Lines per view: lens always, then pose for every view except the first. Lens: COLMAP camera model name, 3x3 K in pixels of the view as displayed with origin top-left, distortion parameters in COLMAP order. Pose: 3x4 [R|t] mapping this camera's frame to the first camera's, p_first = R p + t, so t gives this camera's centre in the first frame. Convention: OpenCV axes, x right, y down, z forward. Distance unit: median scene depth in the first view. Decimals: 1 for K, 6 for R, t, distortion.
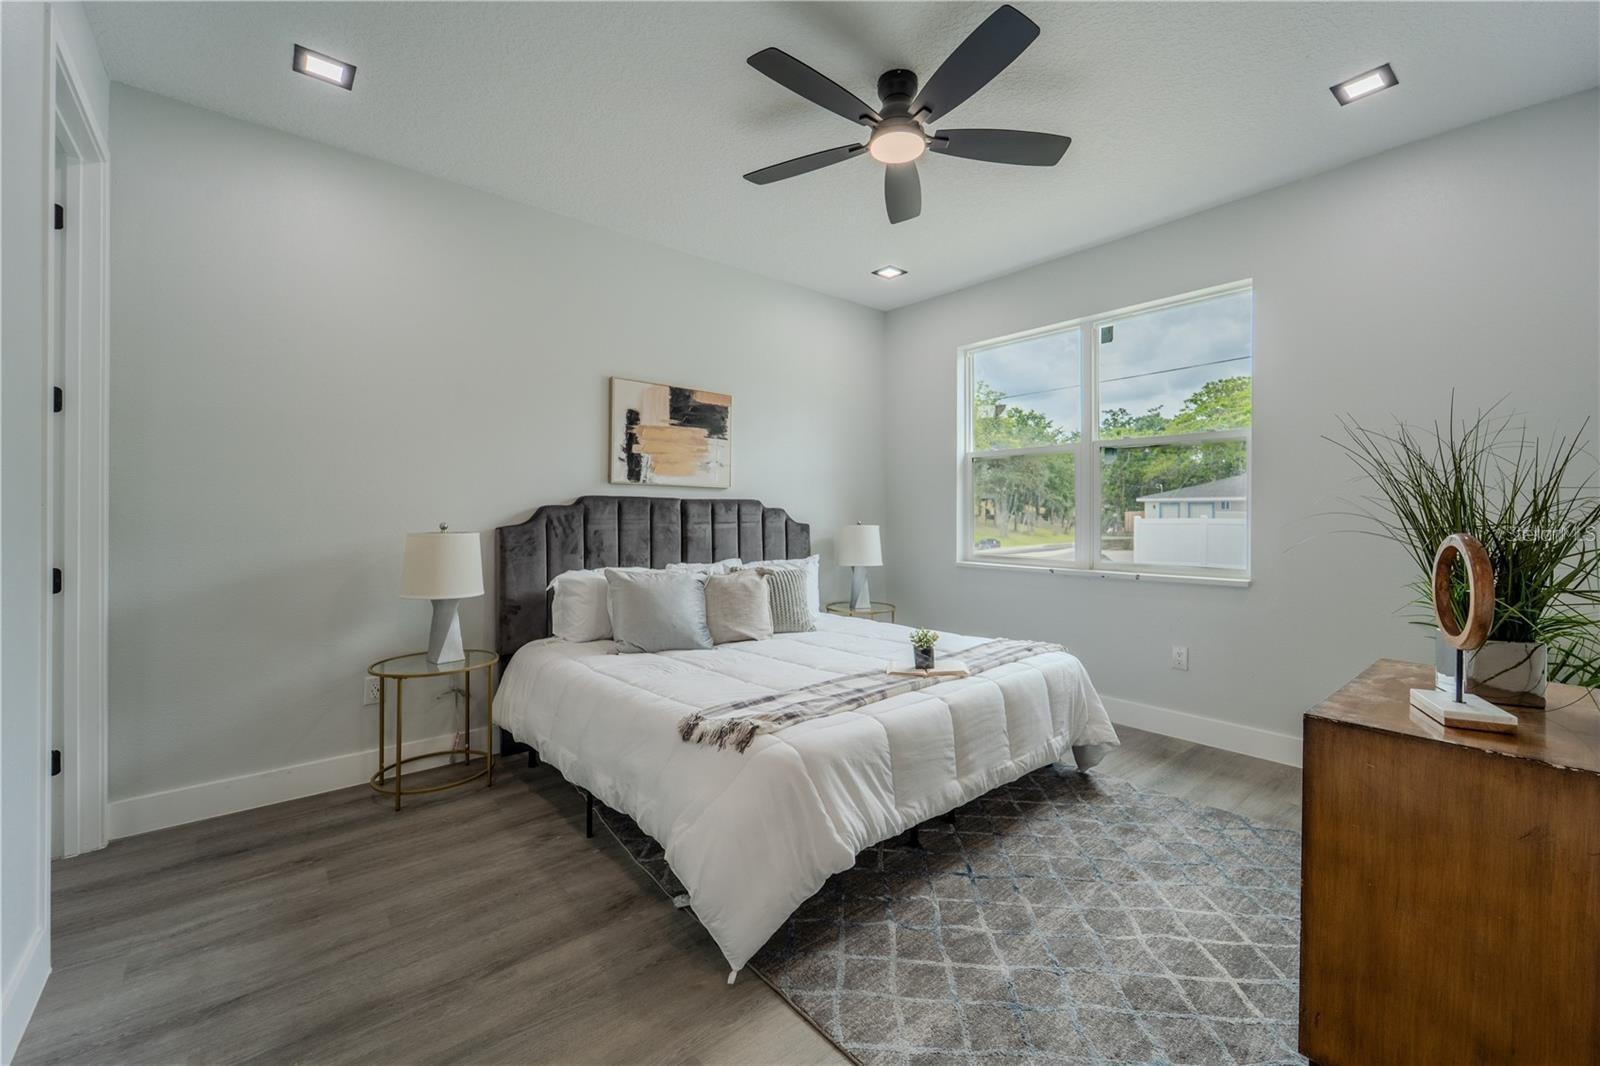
lens RADIAL K [[647.3, 0, 801.2], [0, 647.3, 515.6], [0, 0, 1]] dist [0.000152, 0.000034]
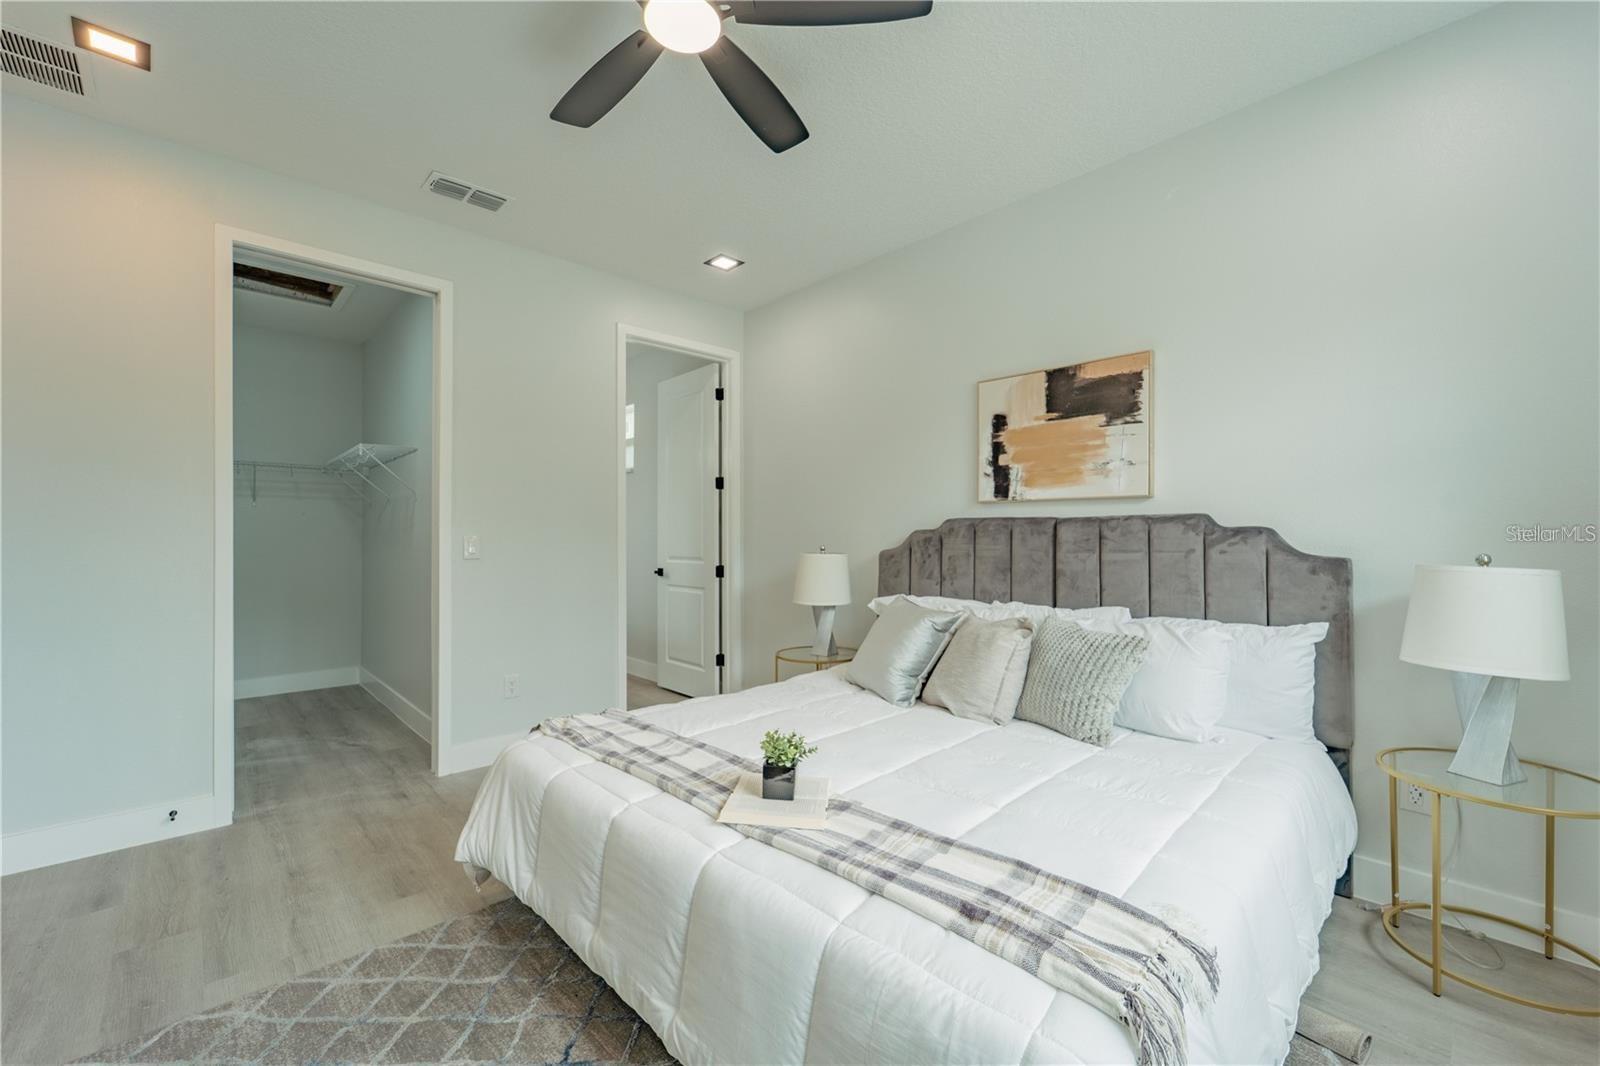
lens RADIAL K [[636.7, 0, 803.0], [0, 636.7, 537.3], [0, 0, 1]] dist [0.000044, 0.000018]
pose [[0.072380, -0.003217, -0.997372, 0.539040], [-0.002236, 0.999992, -0.003388, -0.000186], [0.997375, 0.002475, 0.072372, 0.680008]]
